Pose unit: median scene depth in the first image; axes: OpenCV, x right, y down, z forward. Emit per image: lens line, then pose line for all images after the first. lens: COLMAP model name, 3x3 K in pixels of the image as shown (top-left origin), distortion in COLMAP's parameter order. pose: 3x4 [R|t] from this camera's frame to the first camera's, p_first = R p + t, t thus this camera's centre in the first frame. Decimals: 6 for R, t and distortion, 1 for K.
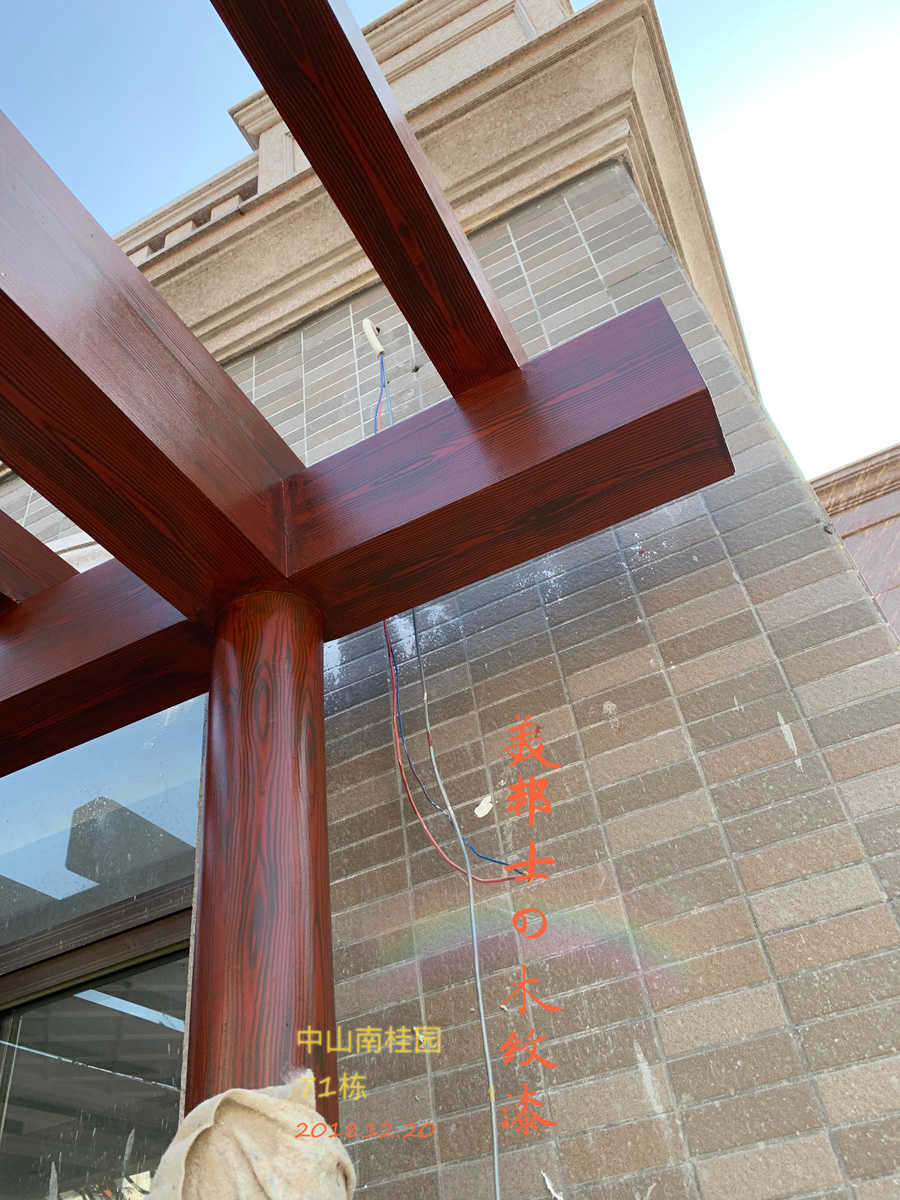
lens RADIAL K [[917.9, 0, 451.6], [0, 917.9, 592.8], [0, 0, 1]] dist [0.011622, -0.012484]
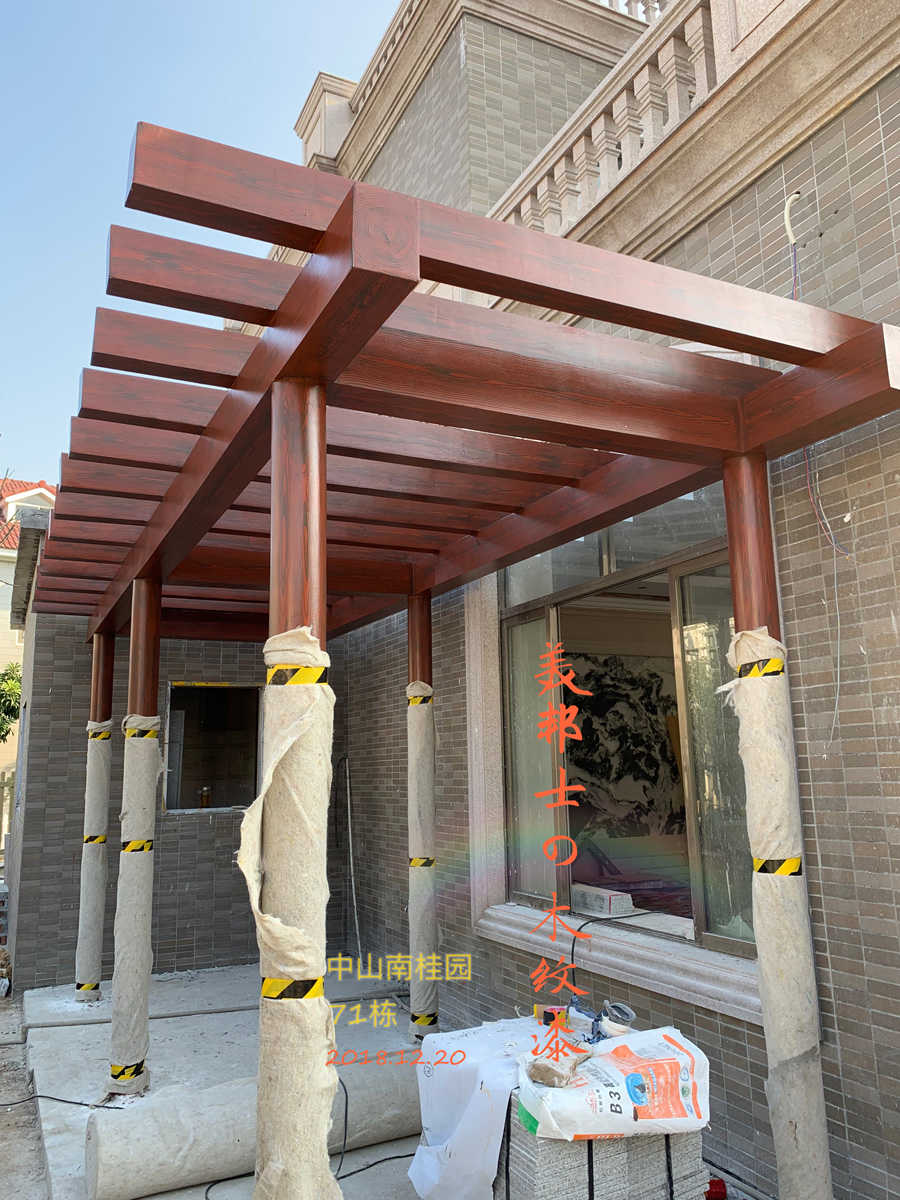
lens RADIAL K [[917.9, 0, 463.2], [0, 917.9, 576.1], [0, 0, 1]] dist [0.011622, -0.012484]
pose [[0.792169, -0.017551, -0.610050, 0.709873], [0.342256, 0.840386, 0.420252, -1.007641], [0.505302, -0.541704, 0.671734, -1.237567]]
